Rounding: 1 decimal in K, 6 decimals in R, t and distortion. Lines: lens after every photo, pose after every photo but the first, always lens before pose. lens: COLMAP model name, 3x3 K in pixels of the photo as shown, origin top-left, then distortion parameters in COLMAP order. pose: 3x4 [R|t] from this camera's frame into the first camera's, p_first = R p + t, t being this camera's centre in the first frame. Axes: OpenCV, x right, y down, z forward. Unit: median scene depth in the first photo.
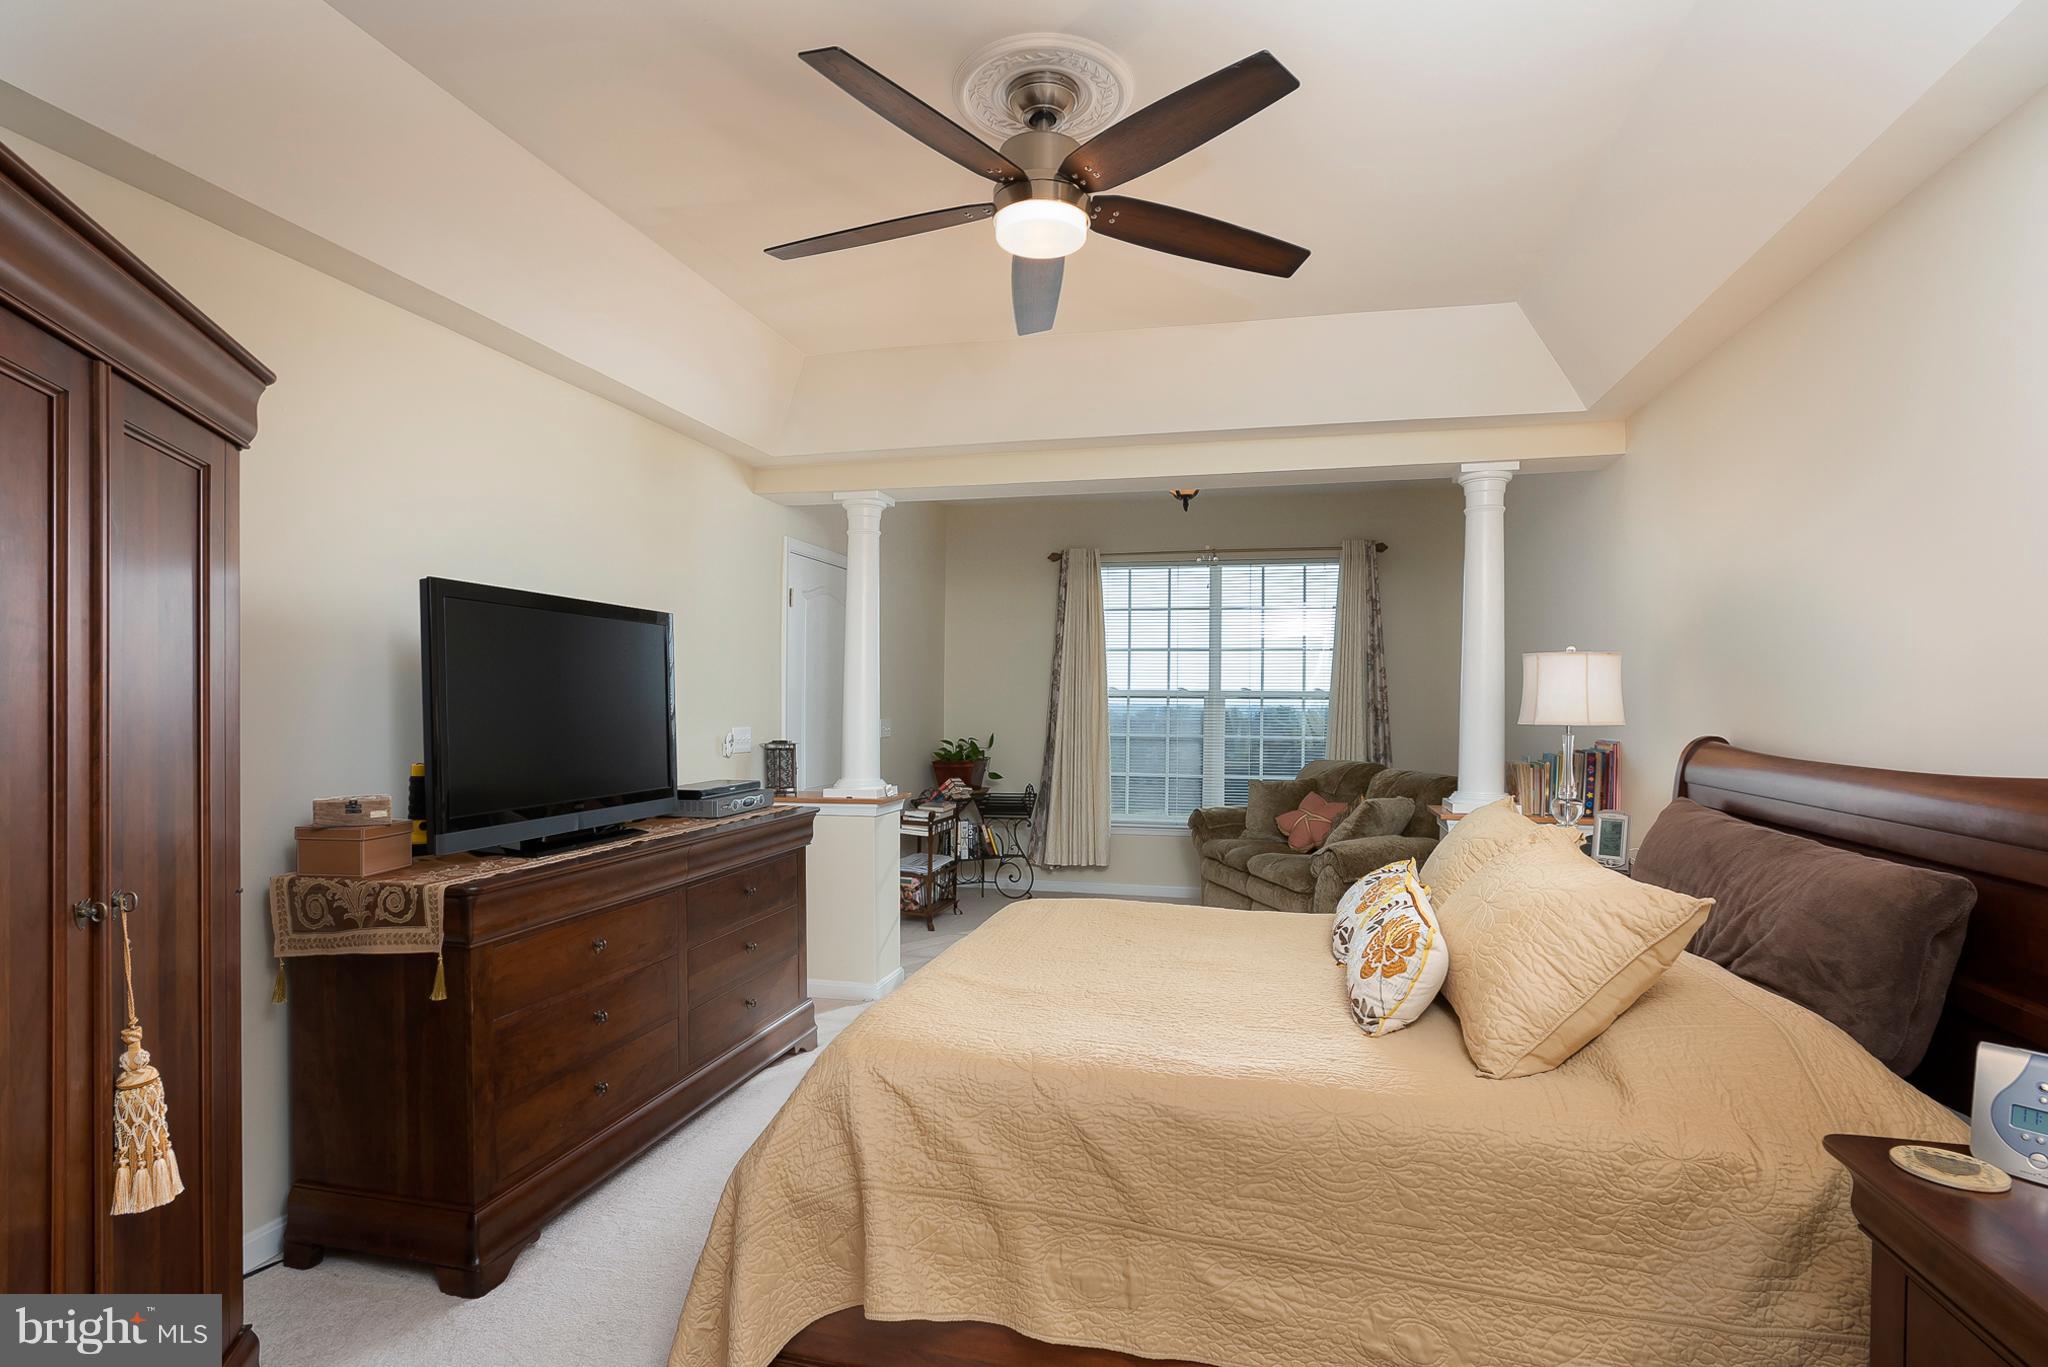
lens RADIAL K [[960.6, 0, 1024.3], [0, 960.6, 725.5], [0, 0, 1]] dist [-0.035863, 0.001405]
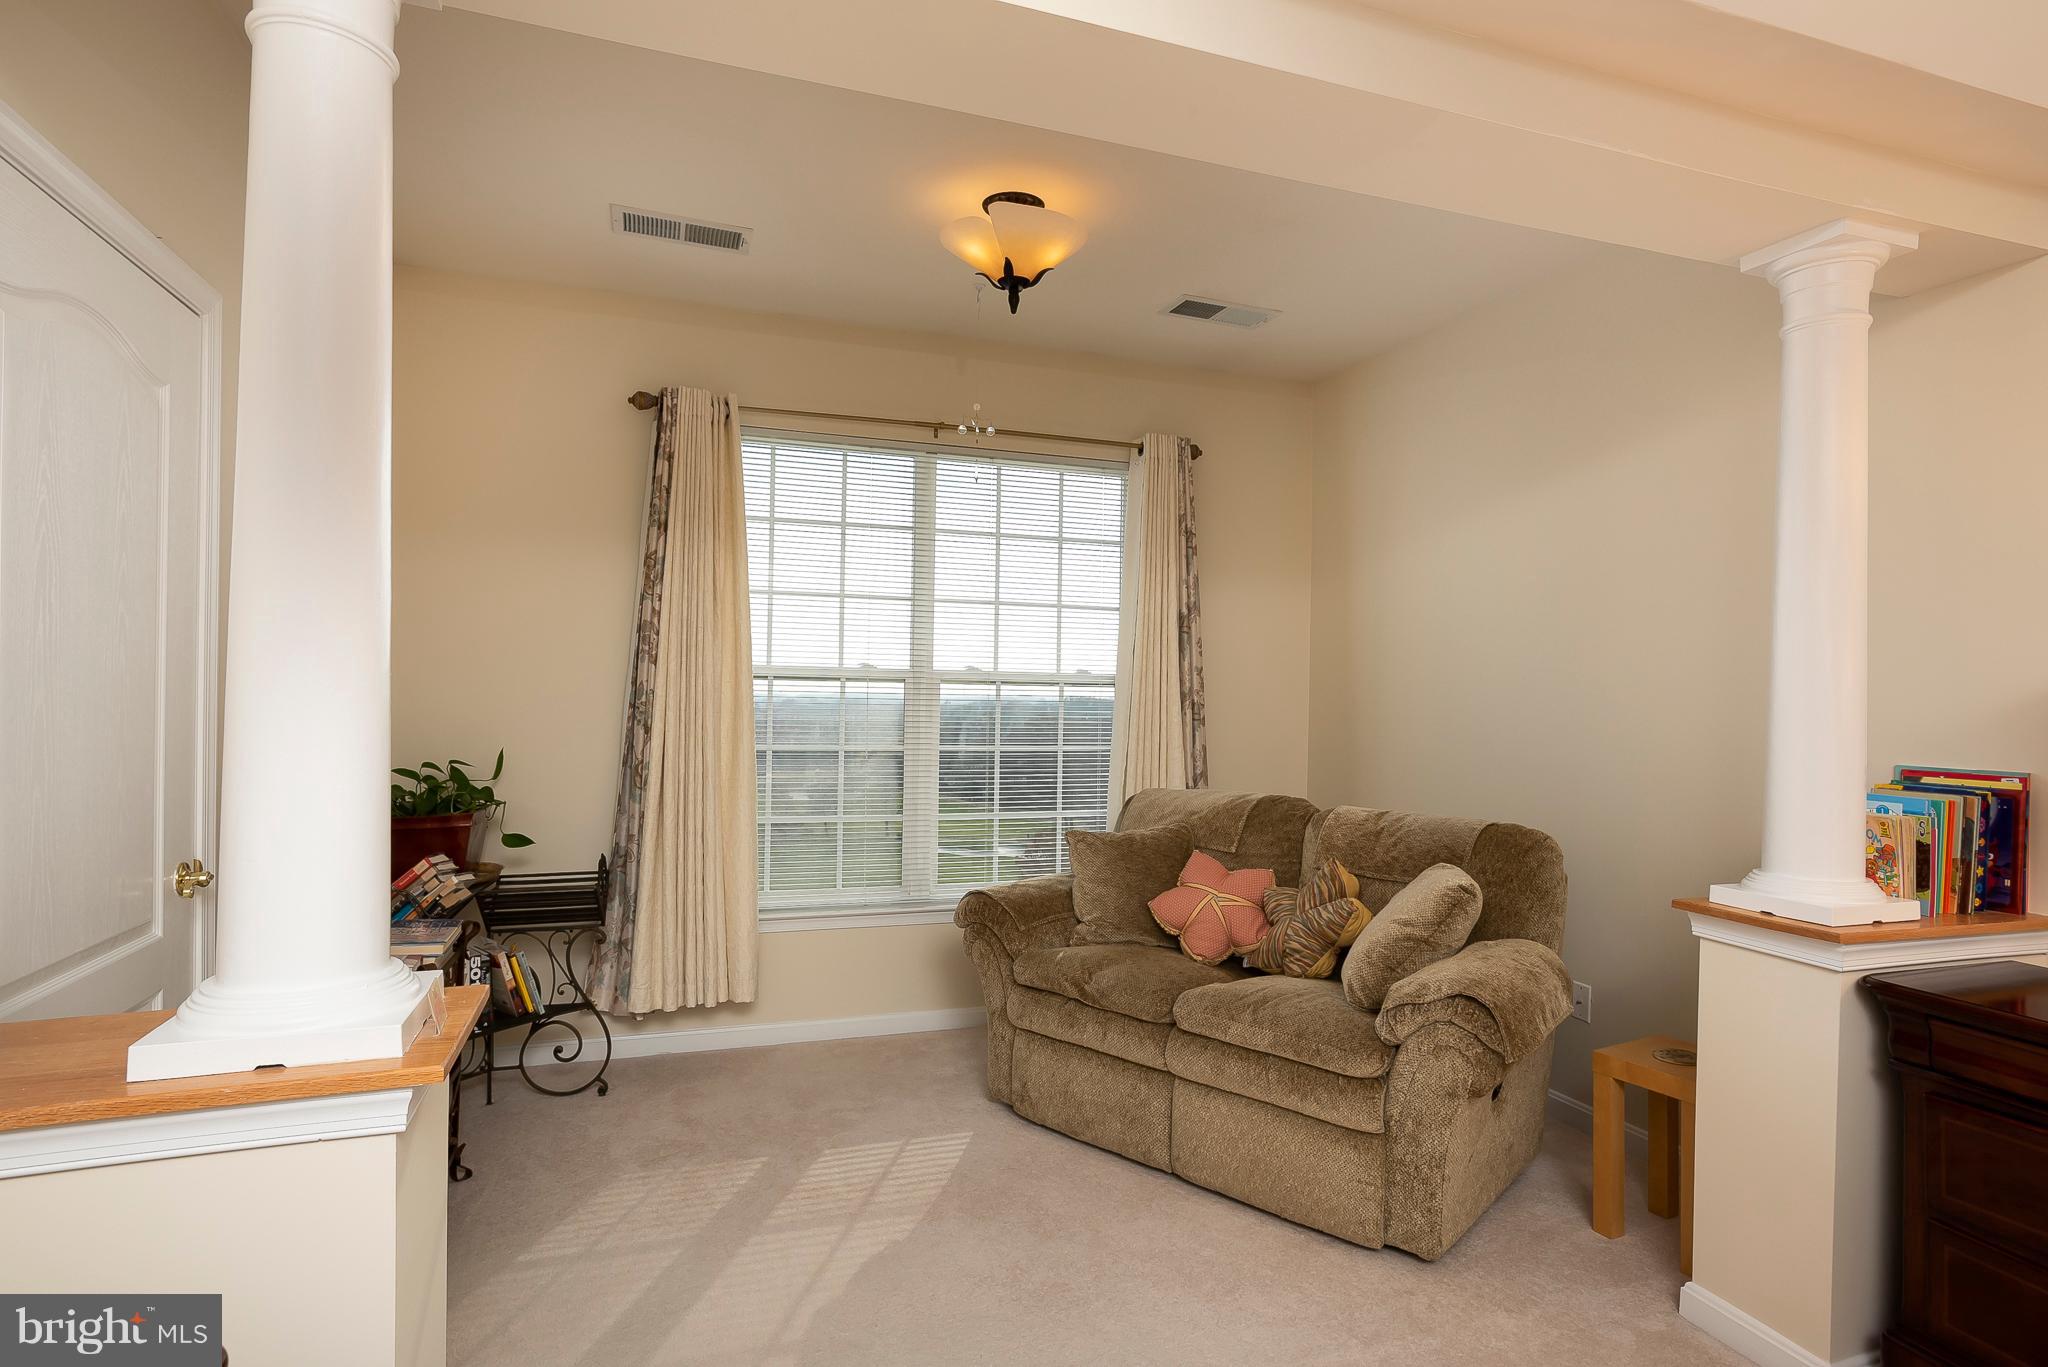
lens RADIAL K [[1090.8, 0, 1029.2], [0, 1090.8, 701.9], [0, 0, 1]] dist [-0.013788, -0.000533]
pose [[0.844432, 0.004093, 0.535647, -0.104870], [0.001920, 0.999941, -0.010666, -0.009626], [-0.535659, 0.010035, 0.844374, 0.409312]]
